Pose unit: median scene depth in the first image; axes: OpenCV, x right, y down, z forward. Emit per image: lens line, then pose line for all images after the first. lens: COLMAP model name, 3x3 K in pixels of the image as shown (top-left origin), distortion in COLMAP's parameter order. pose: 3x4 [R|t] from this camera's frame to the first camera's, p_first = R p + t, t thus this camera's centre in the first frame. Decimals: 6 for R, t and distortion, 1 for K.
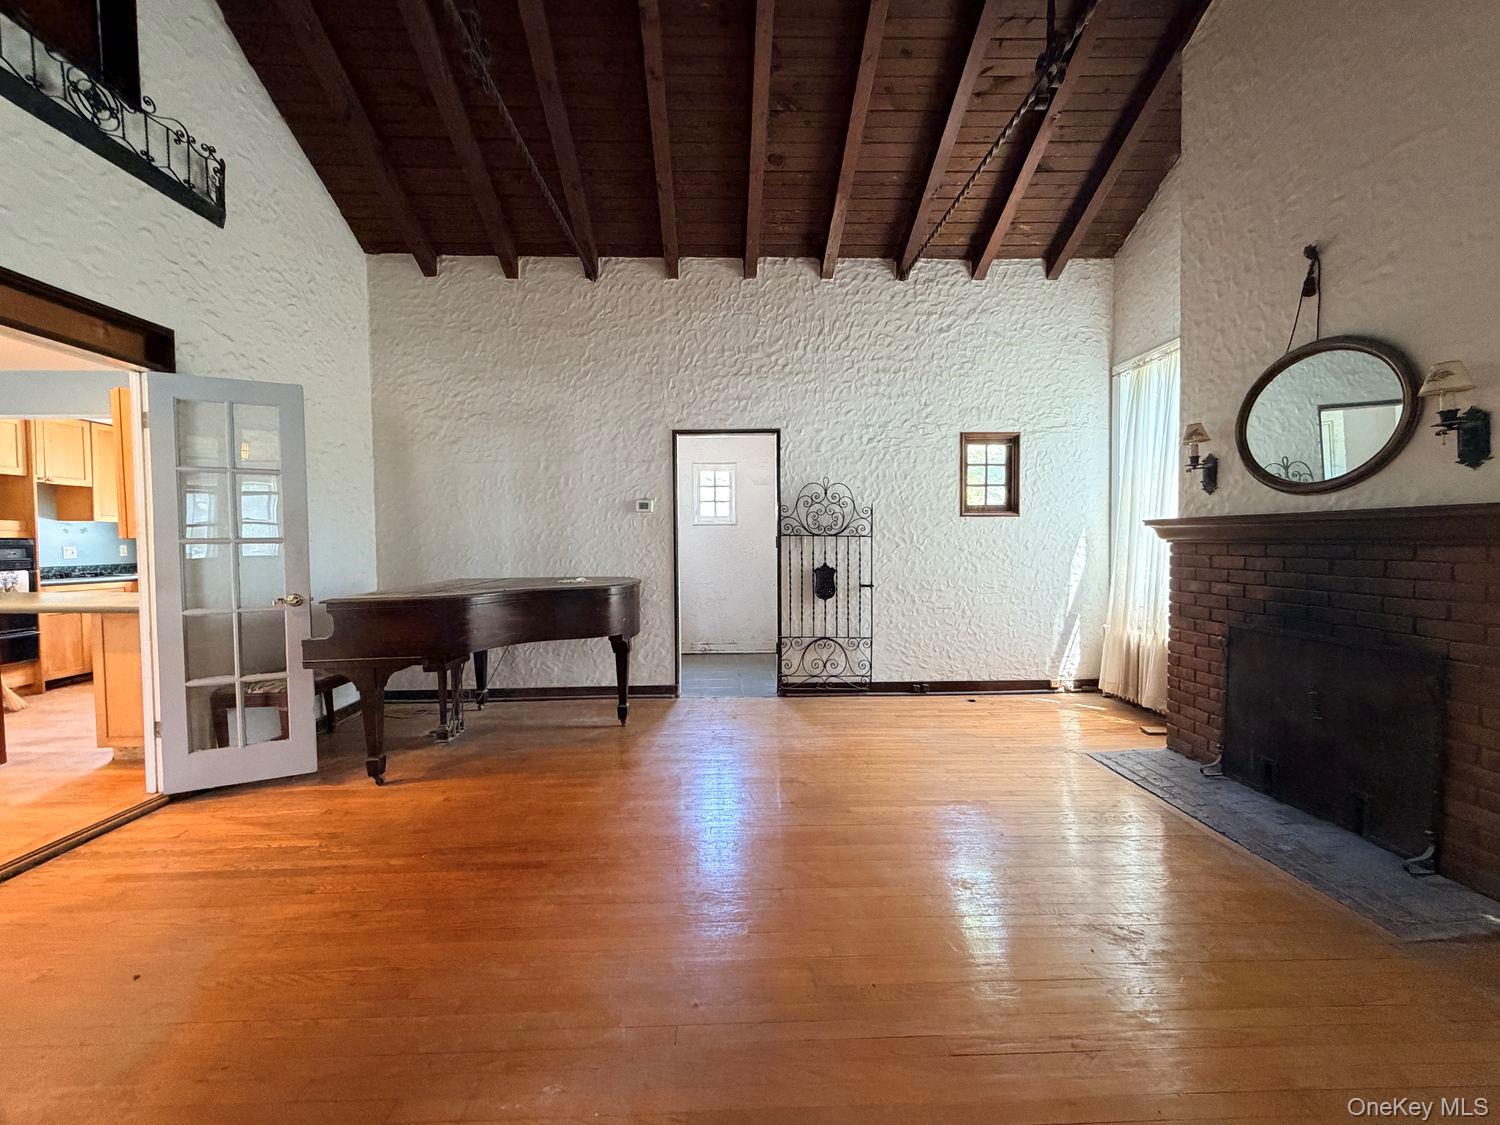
lens RADIAL K [[599.8, 0, 745.9], [0, 599.8, 561.7], [0, 0, 1]] dist [0.001445, 0.000247]
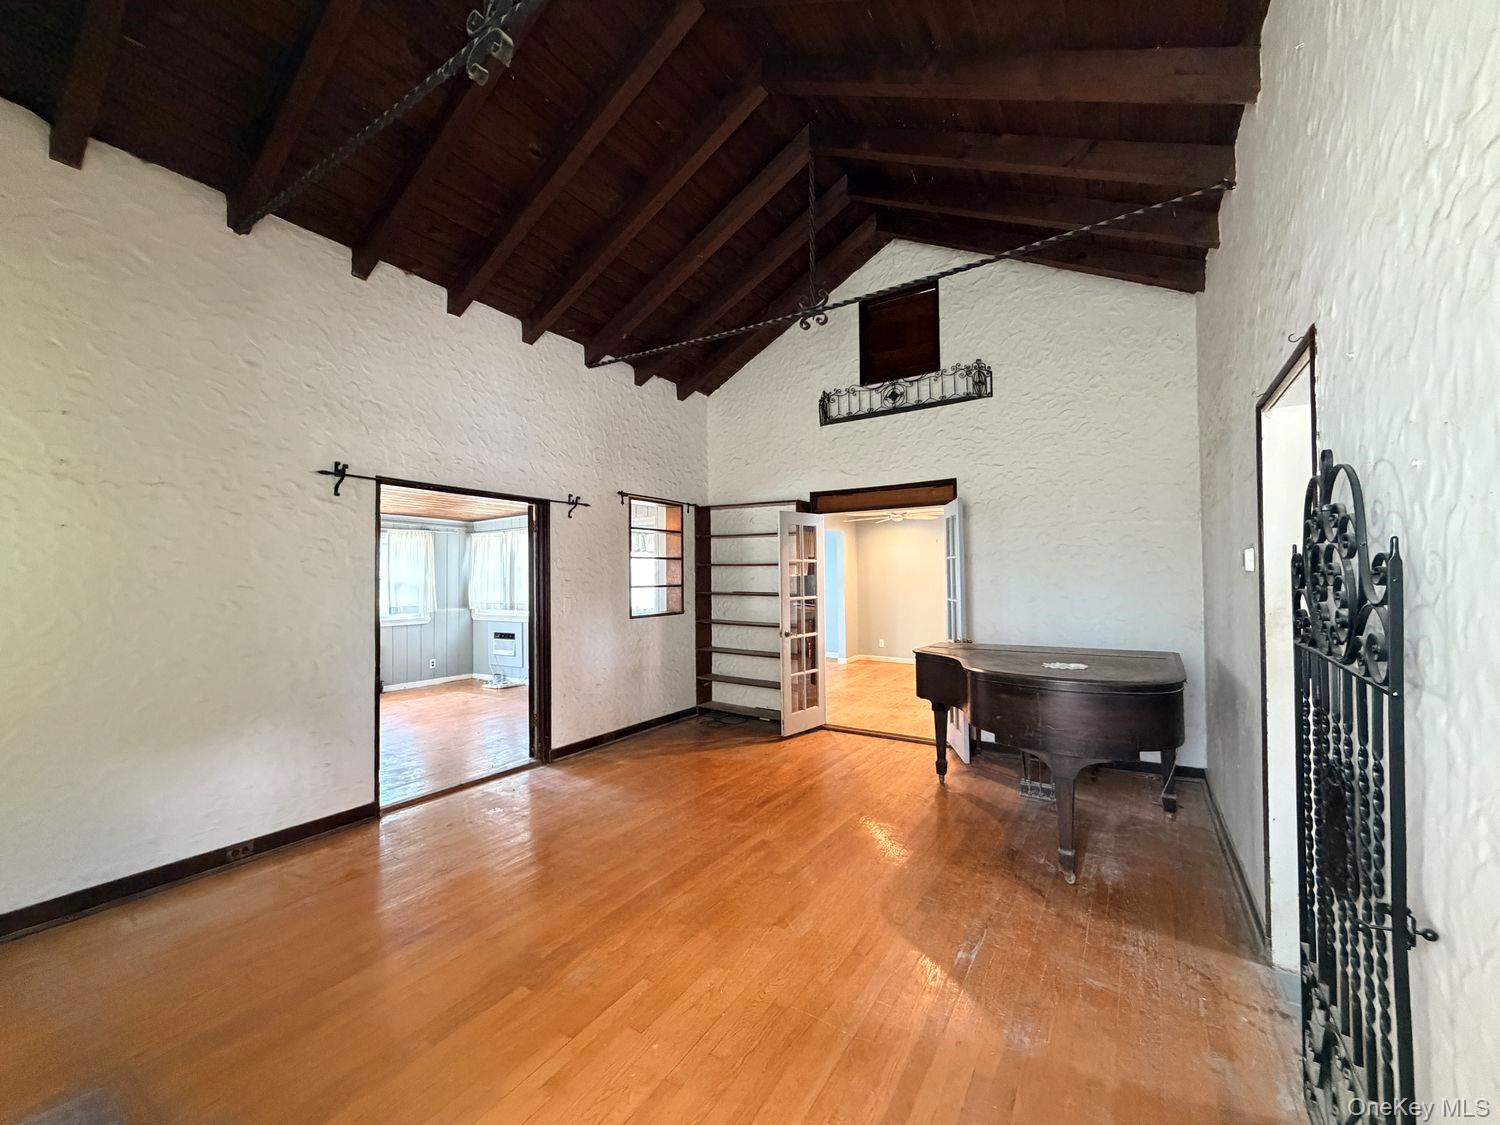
lens RADIAL K [[599.8, 0, 749.9], [0, 599.8, 560.4], [0, 0, 1]] dist [0.001445, 0.000247]
pose [[-0.571029, -0.013560, -0.820818, 0.508980], [-0.016730, 0.999848, -0.004879, -0.079497], [0.820759, 0.010946, -0.571169, 0.939042]]
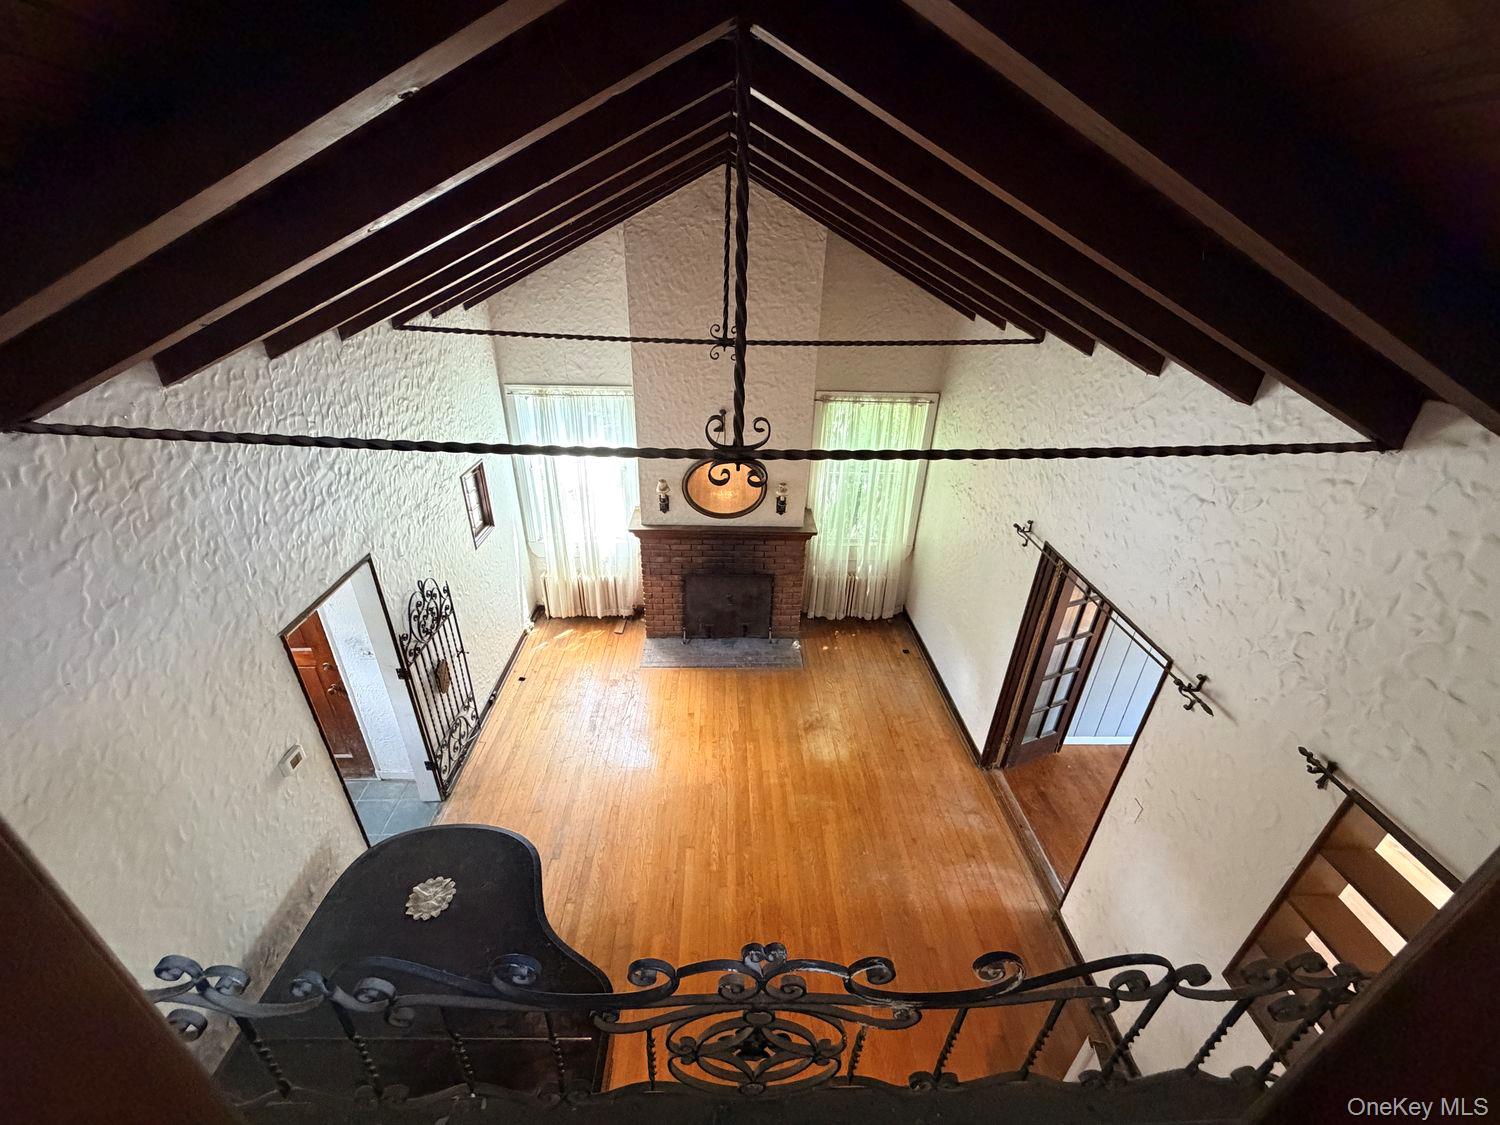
lens RADIAL K [[599.8, 0, 744.1], [0, 599.8, 564.6], [0, 0, 1]] dist [0.001445, 0.000247]
pose [[-0.000050, -0.461998, 0.886881, -0.634077], [0.007462, 0.886856, 0.461985, -0.562563], [-0.999972, 0.006641, 0.003403, 0.518196]]
